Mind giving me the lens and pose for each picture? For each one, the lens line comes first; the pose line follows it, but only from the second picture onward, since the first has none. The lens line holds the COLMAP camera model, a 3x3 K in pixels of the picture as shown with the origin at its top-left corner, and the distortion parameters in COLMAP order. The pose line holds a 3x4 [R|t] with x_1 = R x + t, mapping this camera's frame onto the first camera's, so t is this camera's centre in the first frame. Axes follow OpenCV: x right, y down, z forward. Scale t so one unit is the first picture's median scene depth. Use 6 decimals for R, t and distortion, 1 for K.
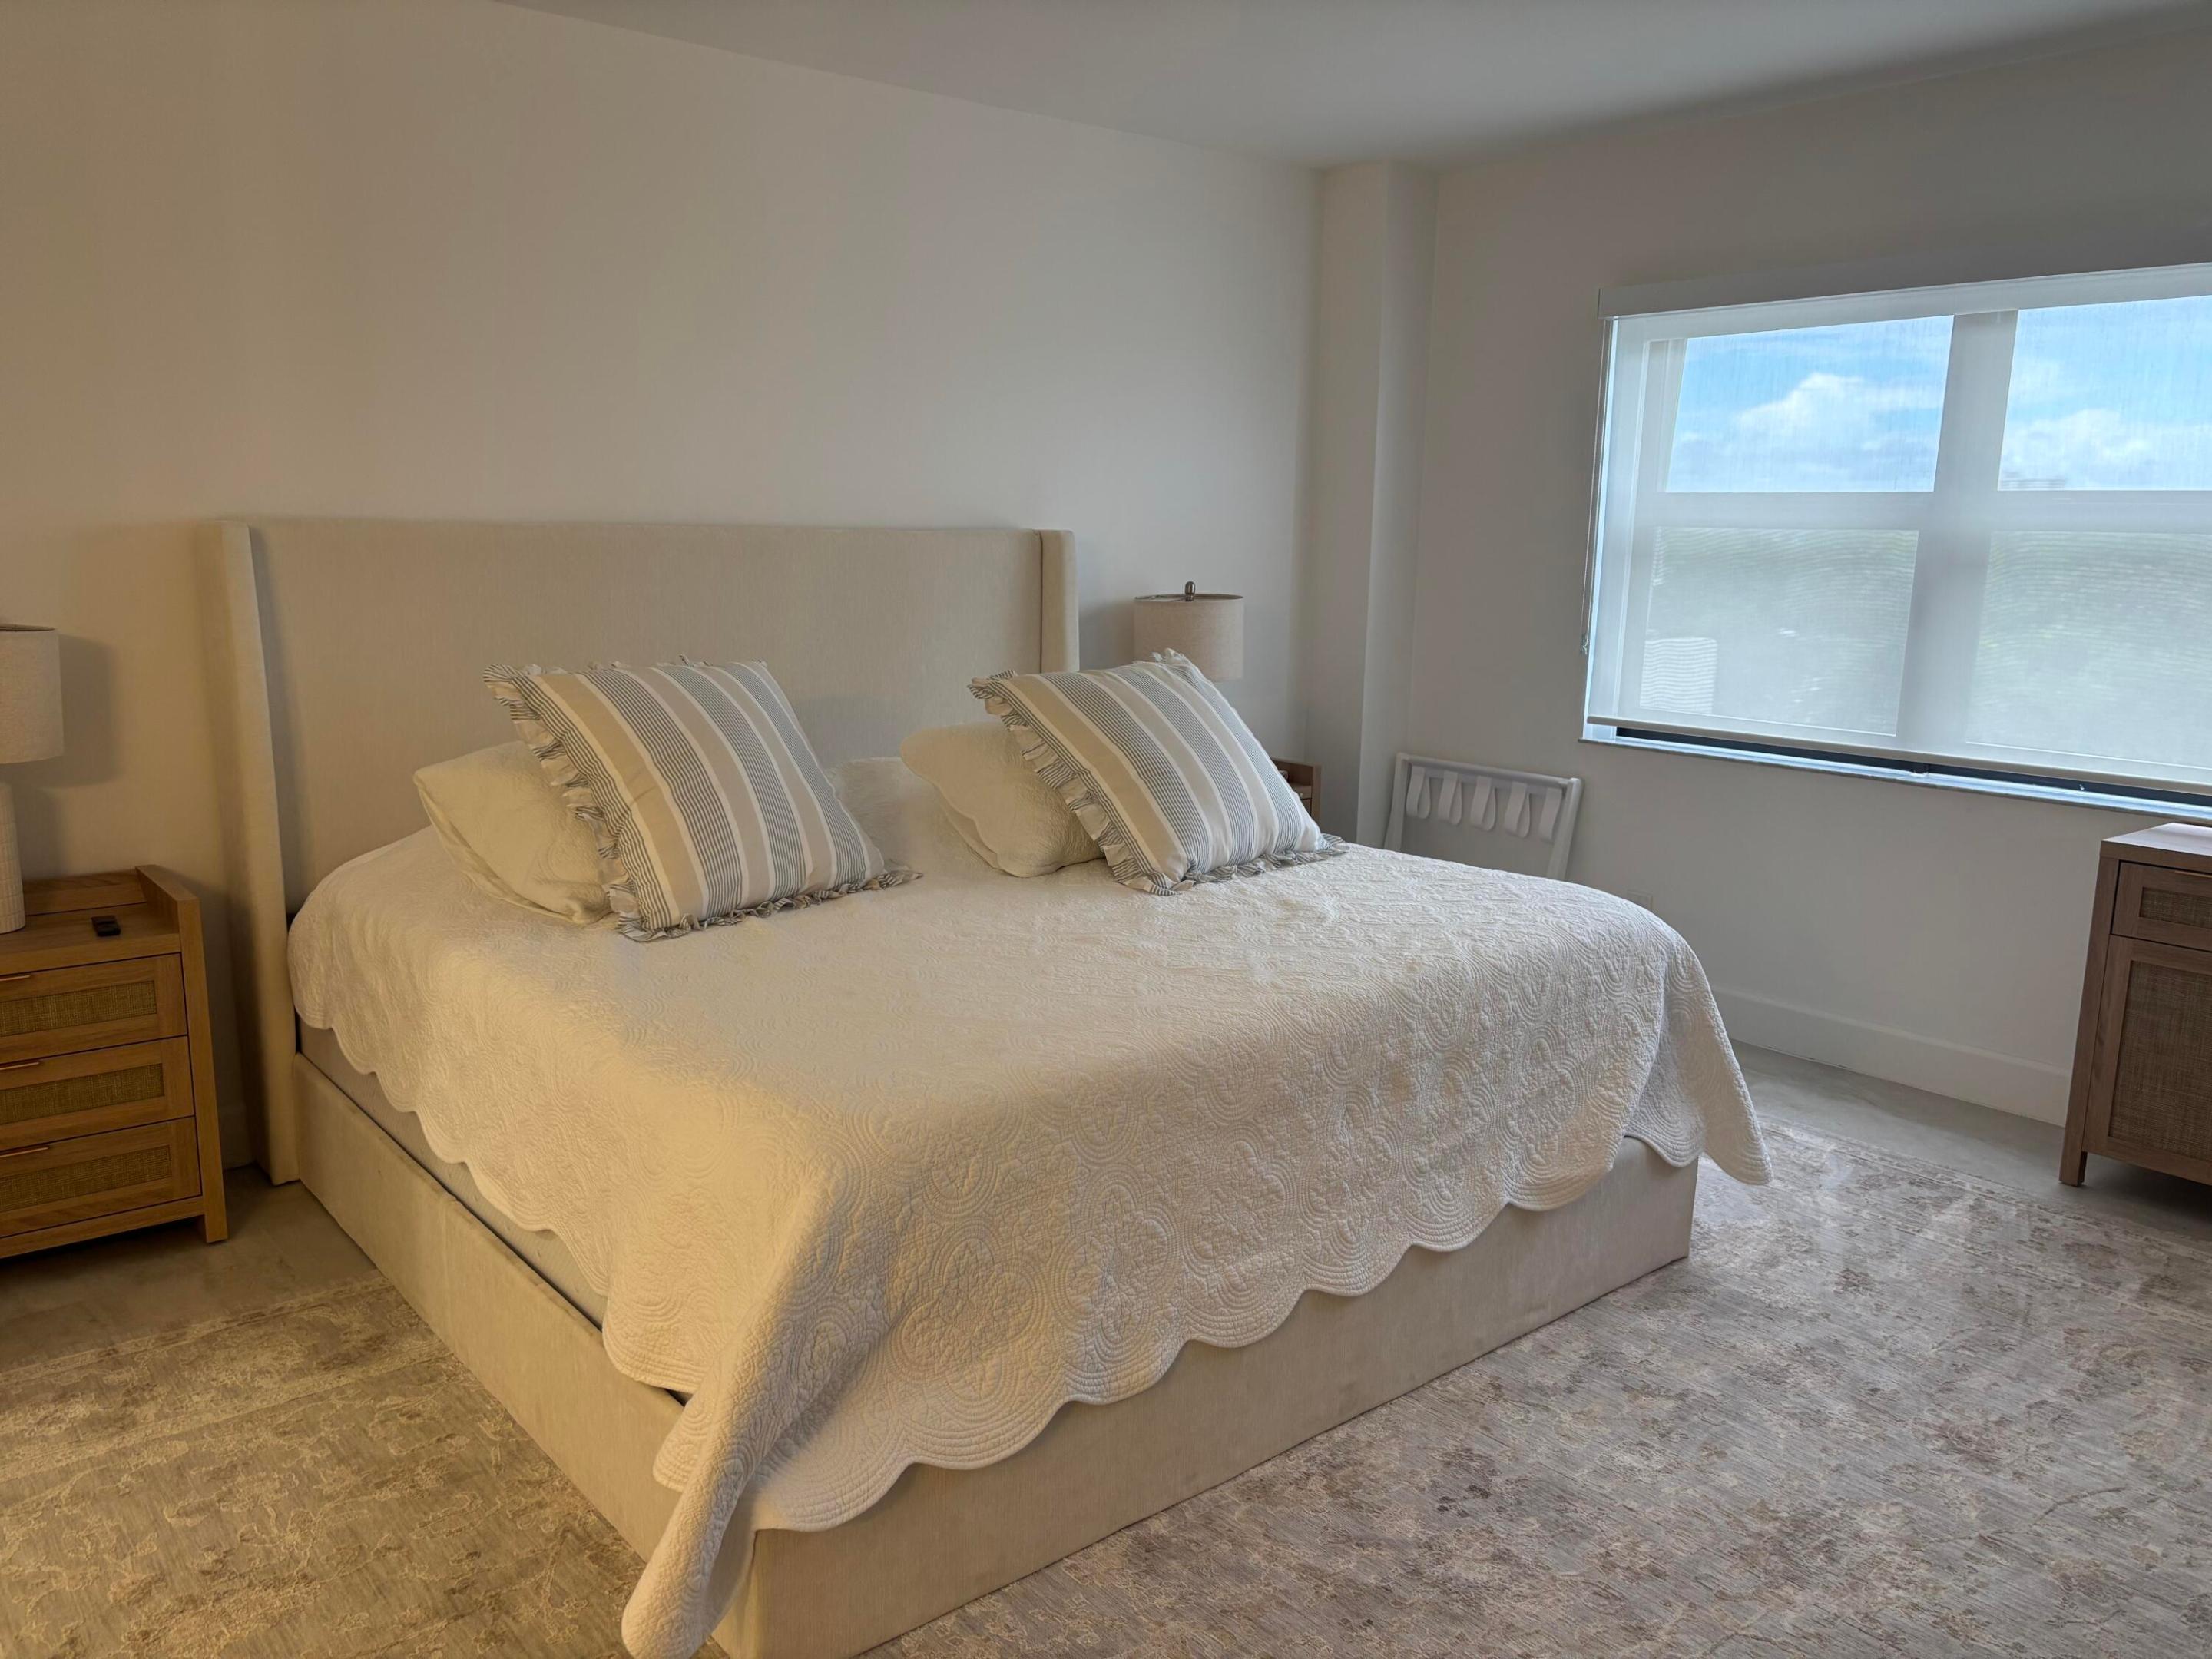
lens RADIAL K [[1692.4, 0, 1098.6], [0, 1692.4, 836.9], [0, 0, 1]] dist [0.116035, -0.181123]
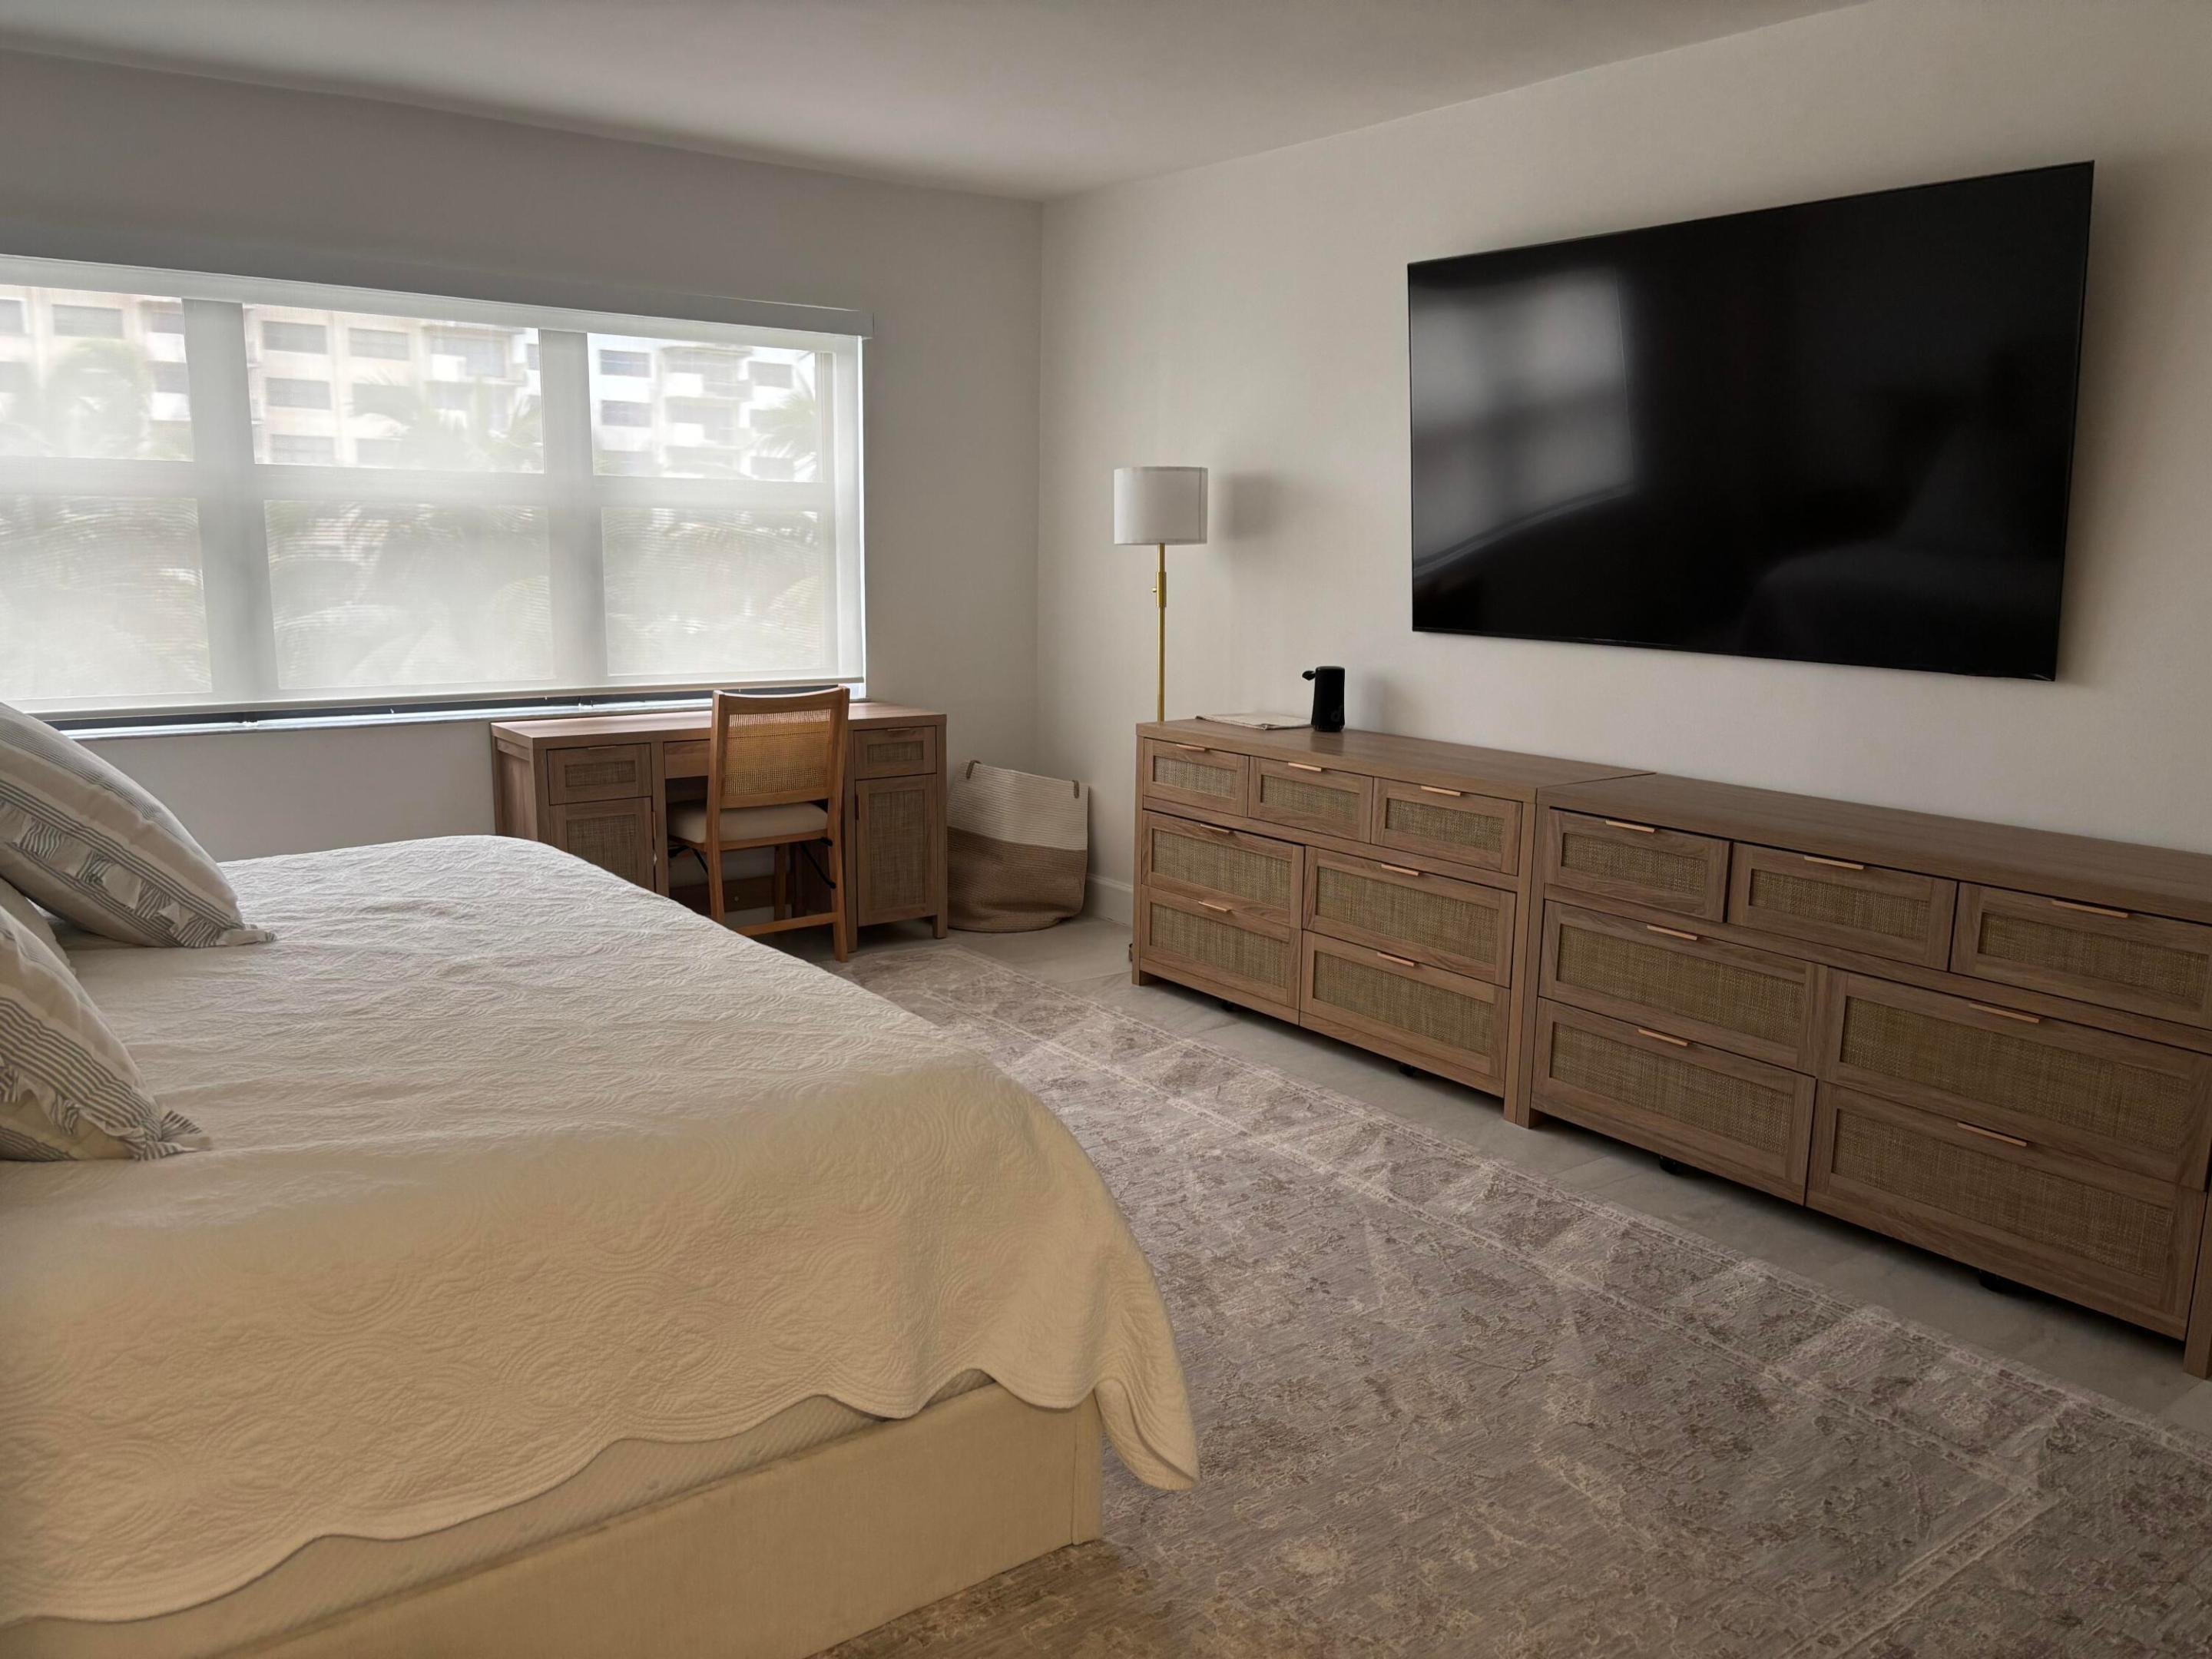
lens RADIAL K [[1692.4, 0, 1098.6], [0, 1692.4, 836.9], [0, 0, 1]] dist [0.116035, -0.181123]
pose [[0.043481, -0.199856, 0.978860, -0.732030], [0.179257, 0.965447, 0.189155, -0.098397], [-0.982841, 0.167243, 0.077804, 0.511157]]
